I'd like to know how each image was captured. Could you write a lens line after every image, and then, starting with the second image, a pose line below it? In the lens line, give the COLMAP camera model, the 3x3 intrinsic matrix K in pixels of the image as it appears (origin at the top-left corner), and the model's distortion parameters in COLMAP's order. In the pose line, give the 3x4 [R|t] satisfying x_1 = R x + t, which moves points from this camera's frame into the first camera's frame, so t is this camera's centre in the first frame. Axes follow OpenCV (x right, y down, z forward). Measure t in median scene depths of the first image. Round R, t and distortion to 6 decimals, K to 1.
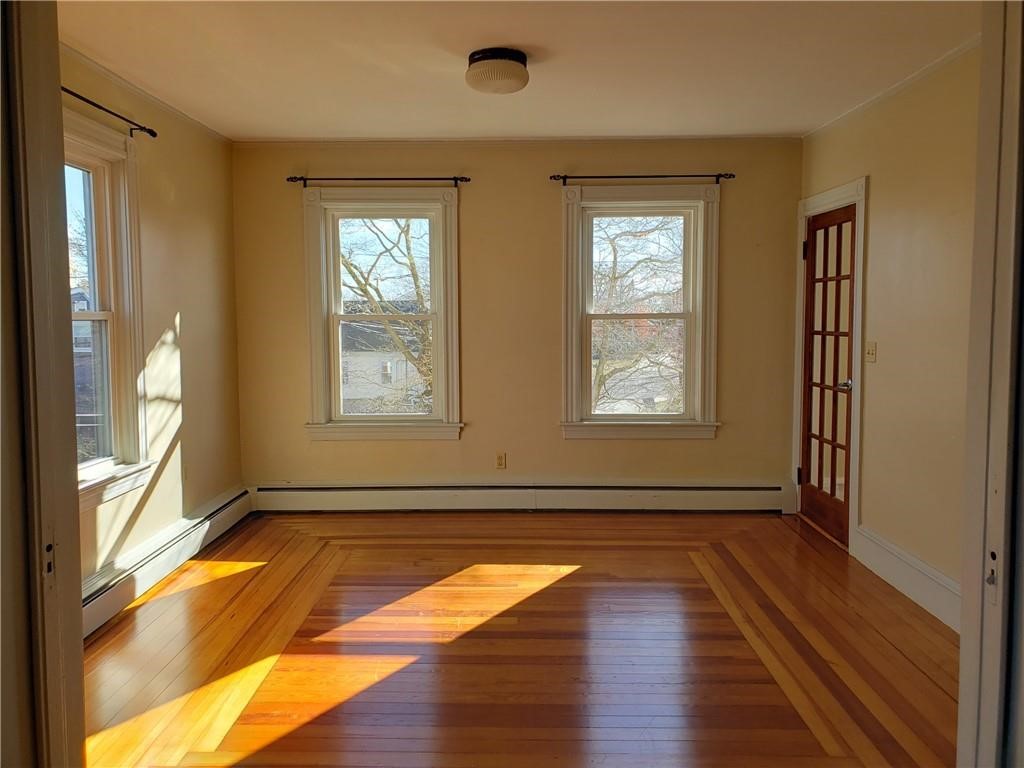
lens RADIAL K [[802.7, 0, 510.4], [0, 802.7, 369.2], [0, 0, 1]] dist [0.041703, -0.045633]
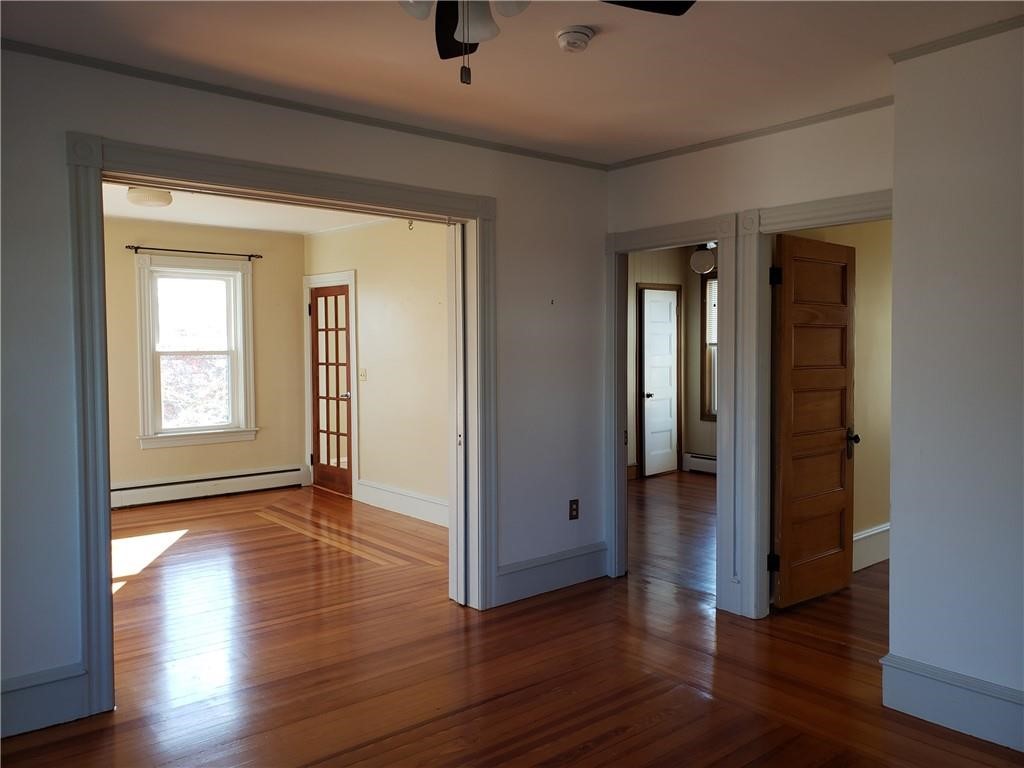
lens RADIAL K [[802.7, 0, 512.7], [0, 802.7, 361.5], [0, 0, 1]] dist [0.041703, -0.045633]
pose [[0.760596, -0.011192, 0.649129, -0.323591], [0.044095, 0.998433, -0.034452, 0.018307], [-0.647727, 0.054828, 0.759897, -0.383242]]
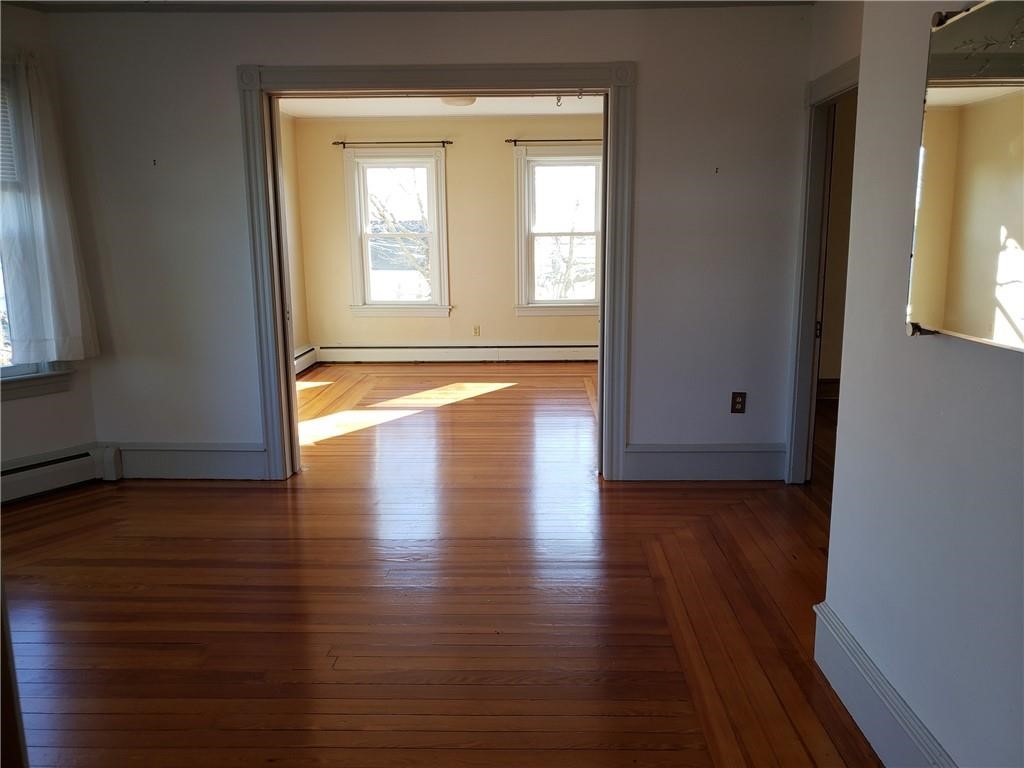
lens RADIAL K [[802.7, 0, 509.9], [0, 802.7, 388.7], [0, 0, 1]] dist [0.041703, -0.045633]
pose [[0.999825, -0.001715, -0.018615, 0.085097], [0.003996, 0.992375, 0.123187, 0.037653], [0.018262, -0.123240, 0.992209, -0.561714]]
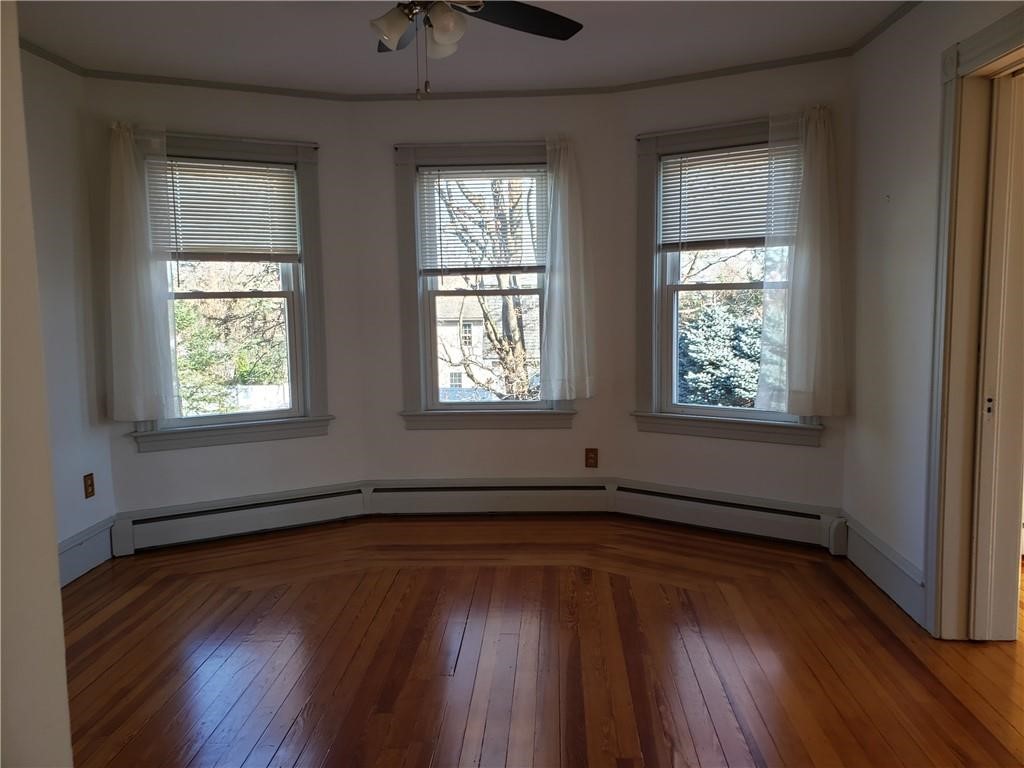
lens RADIAL K [[802.7, 0, 512.4], [0, 802.7, 381.1], [0, 0, 1]] dist [0.041703, -0.045633]
pose [[-0.033714, 0.113554, -0.992960, 1.112289], [-0.055079, 0.991803, 0.115292, -0.078883], [0.997913, 0.058579, -0.027184, 1.150334]]
